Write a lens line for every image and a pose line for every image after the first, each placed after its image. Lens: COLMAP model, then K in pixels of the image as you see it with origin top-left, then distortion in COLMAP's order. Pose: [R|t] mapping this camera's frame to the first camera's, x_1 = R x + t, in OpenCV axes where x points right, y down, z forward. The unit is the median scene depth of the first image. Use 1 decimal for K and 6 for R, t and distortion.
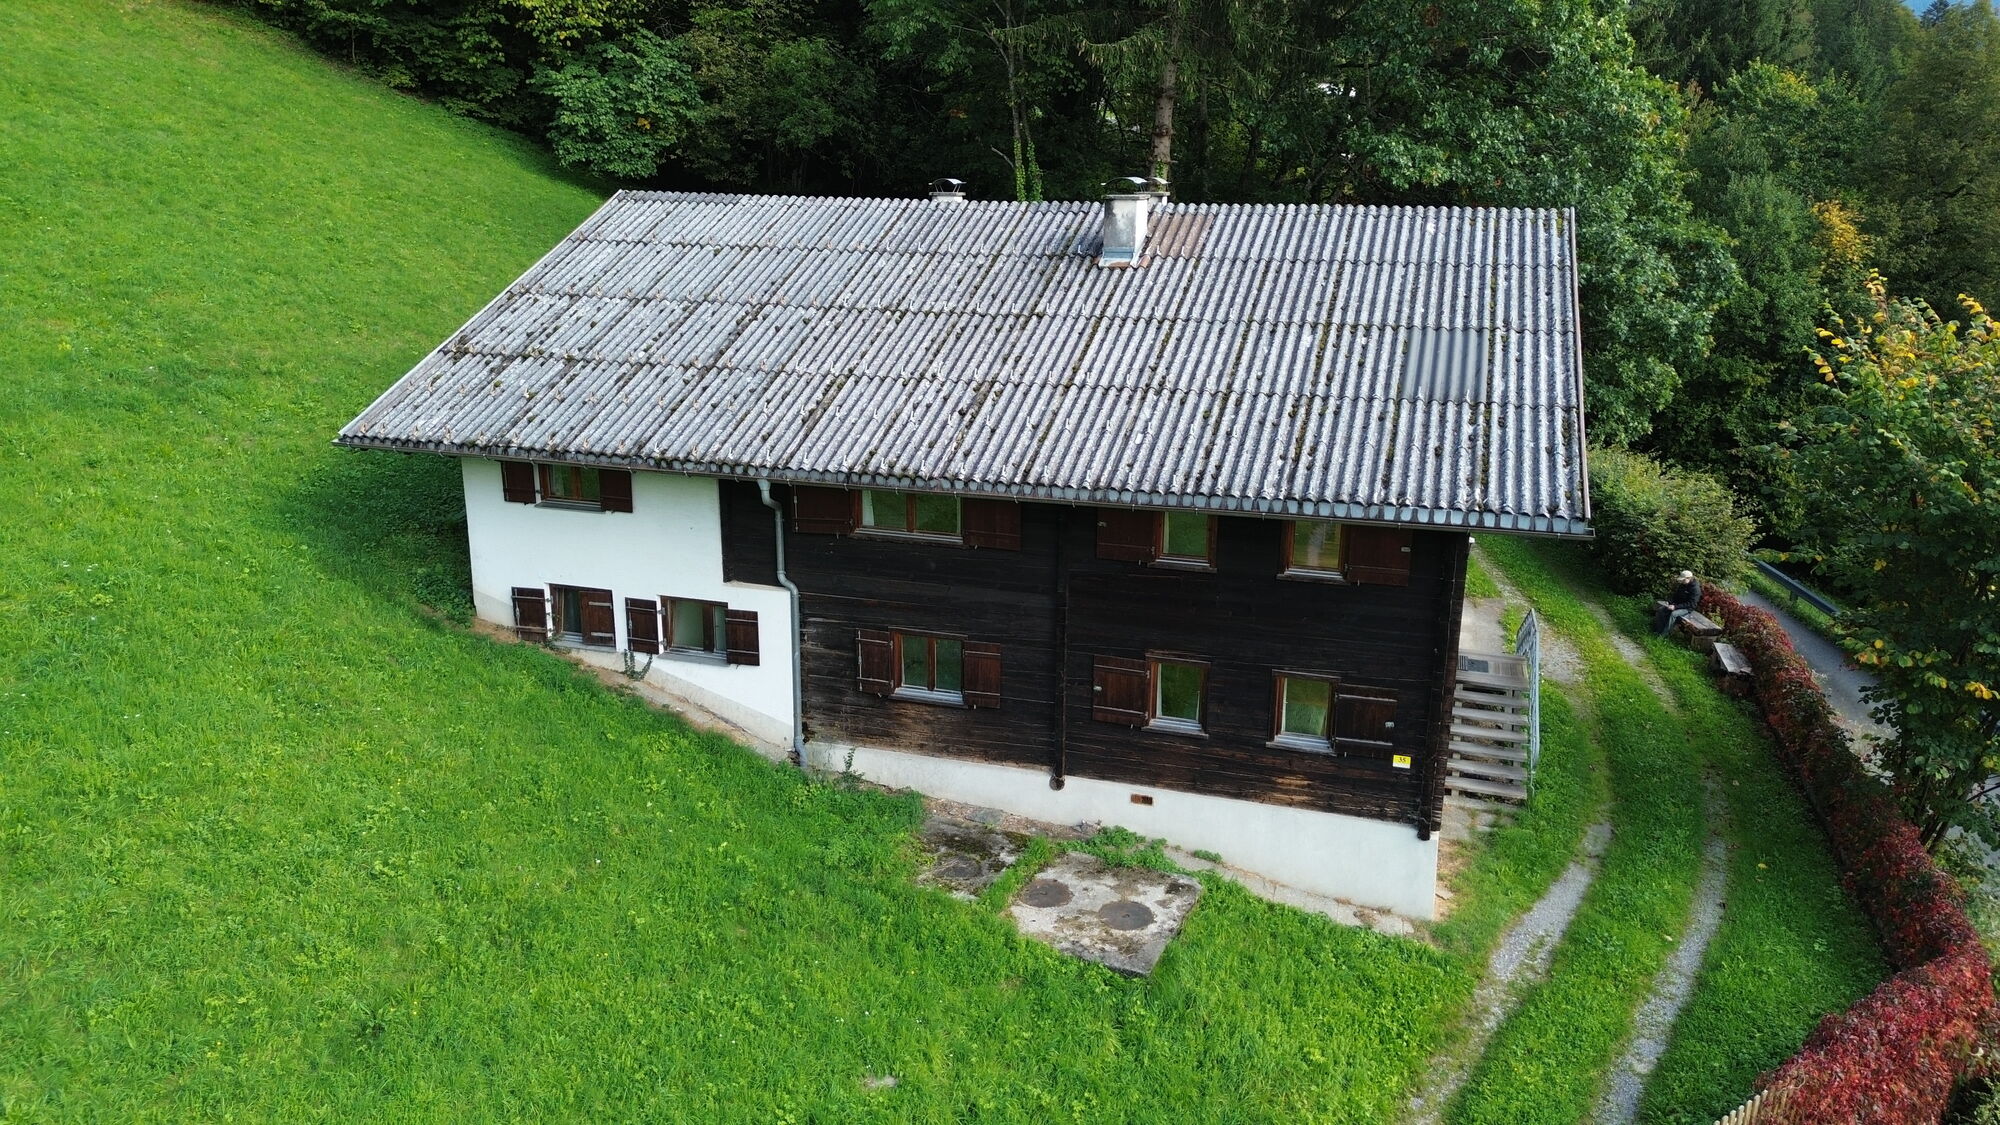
lens RADIAL K [[1439.4, 0, 1000.5], [0, 1439.4, 568.7], [0, 0, 1]] dist [0.041007, -0.006697]
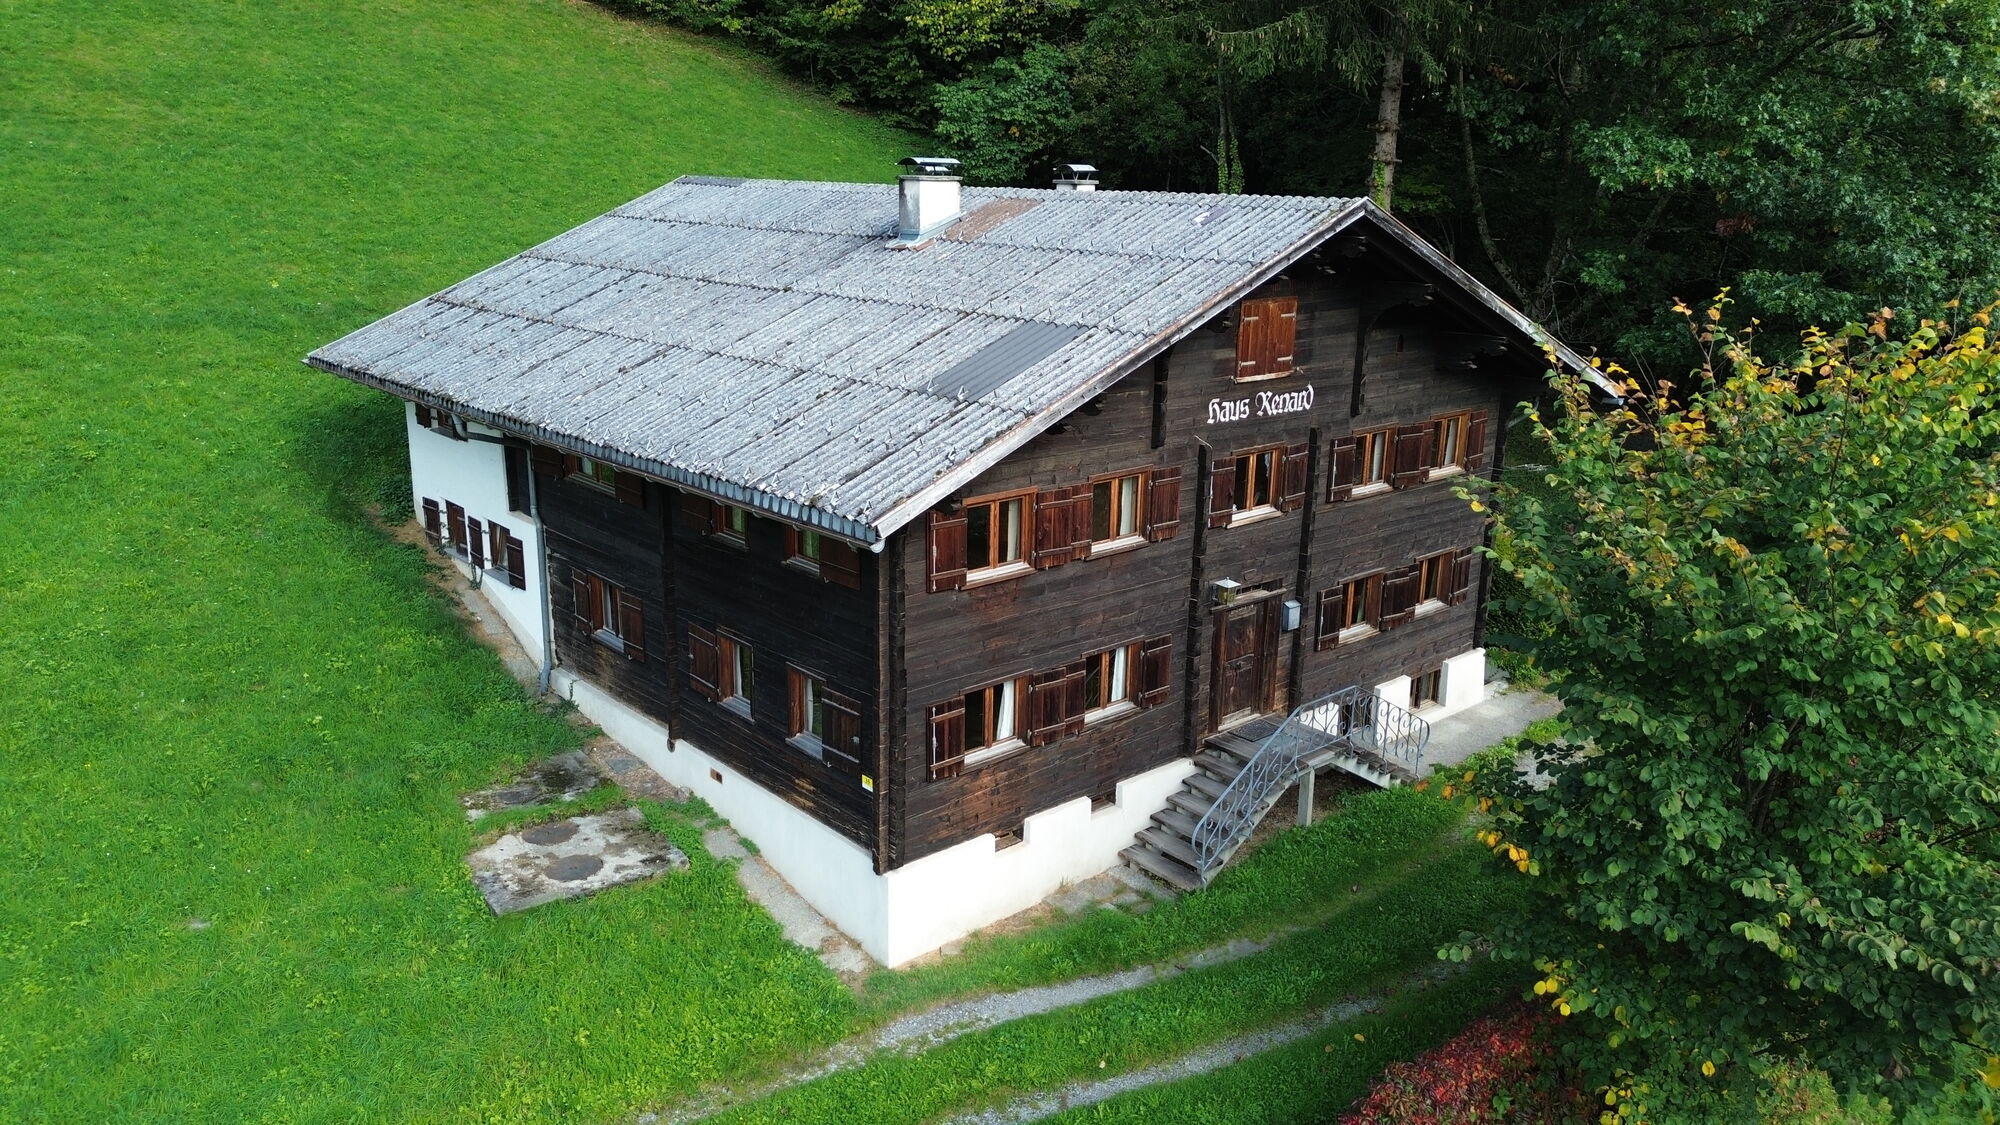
lens RADIAL K [[1439.4, 0, 1003.1], [0, 1439.4, 562.8], [0, 0, 1]] dist [0.041007, -0.006697]
pose [[0.854243, 0.140780, -0.500449, 0.696425], [-0.151503, 0.988266, 0.019399, -0.031367], [0.497308, 0.059248, 0.865548, 0.217079]]
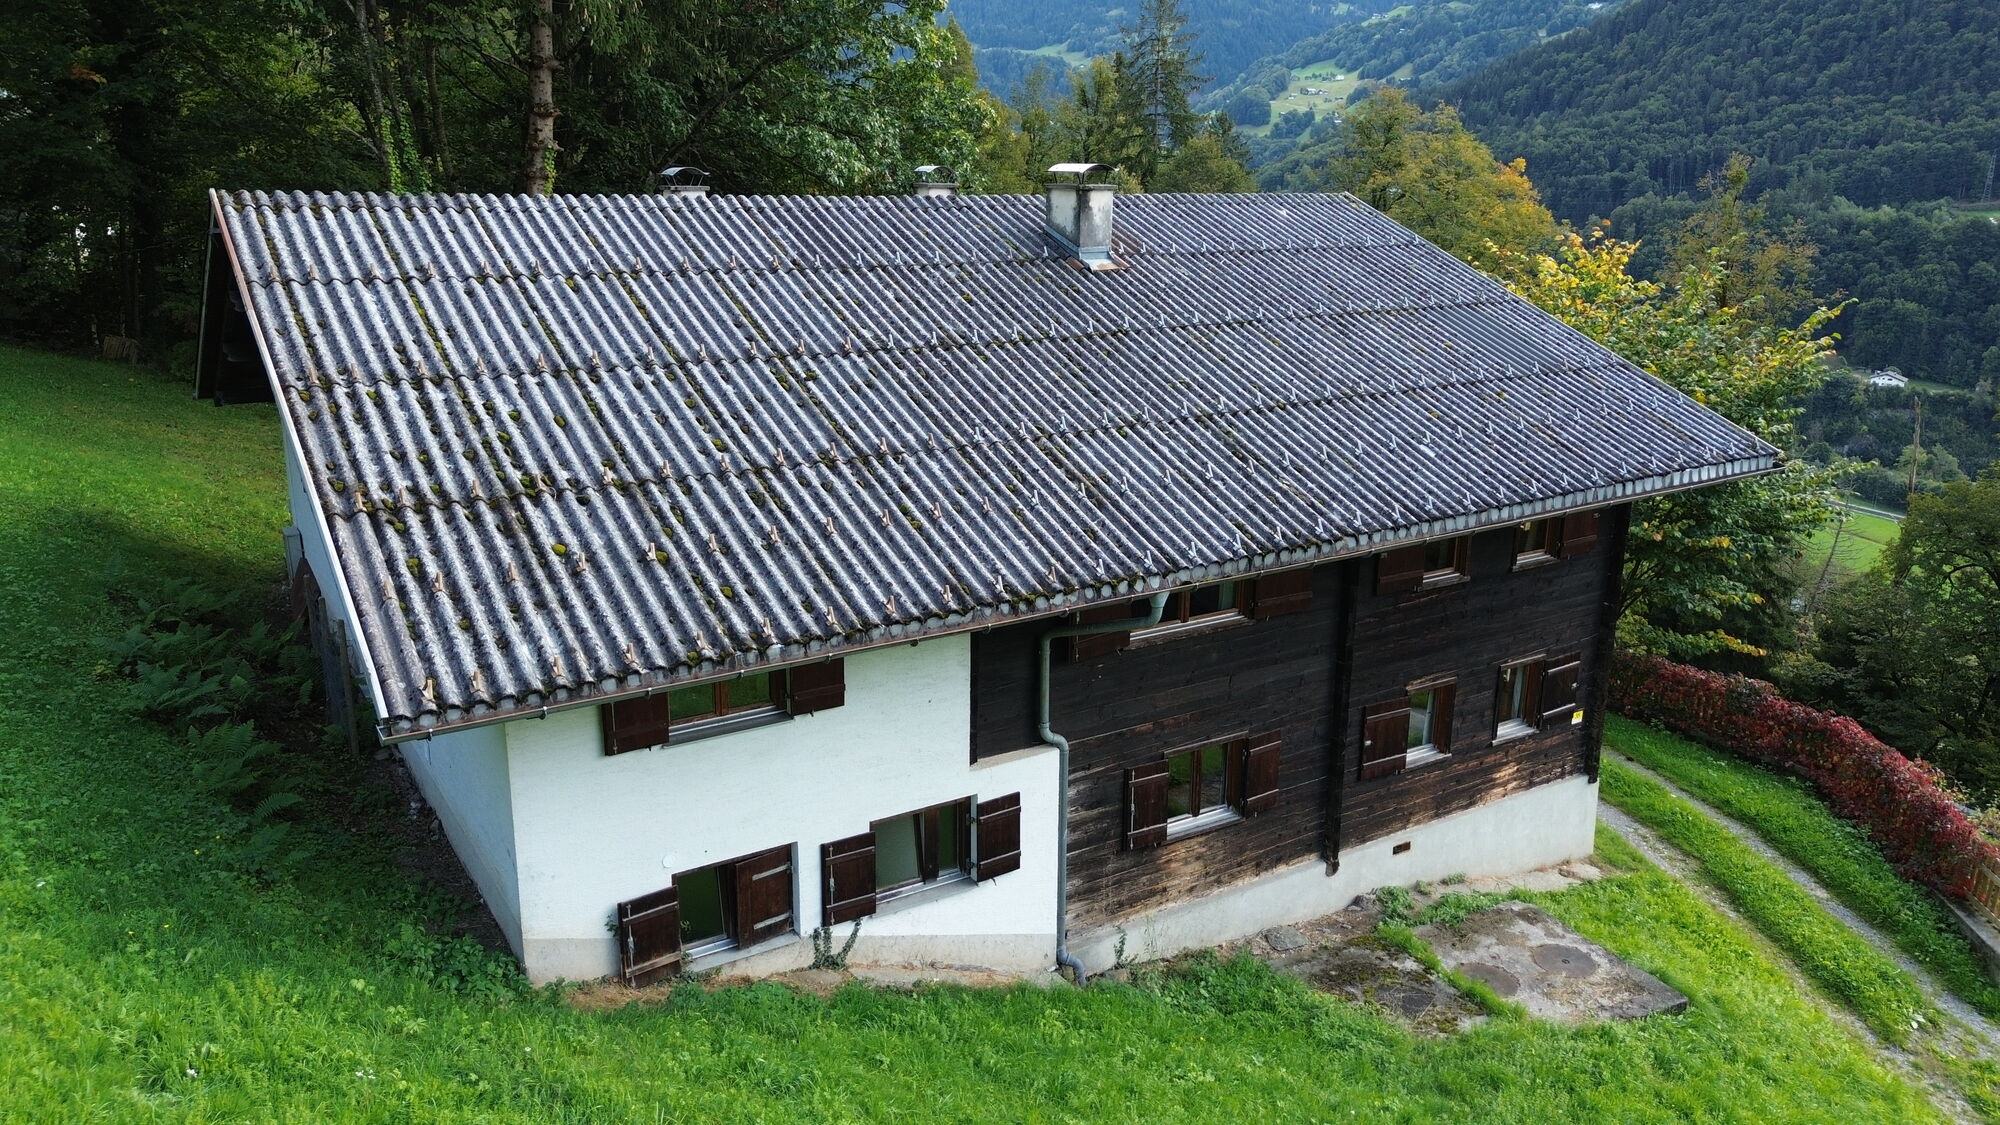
lens RADIAL K [[1439.4, 0, 997.8], [0, 1439.4, 552.5], [0, 0, 1]] dist [0.041007, -0.006697]
pose [[0.638028, -0.202887, 0.742804, -0.656639], [0.208890, 0.974094, 0.086636, -0.142082], [-0.741138, 0.099889, 0.663880, 0.532569]]
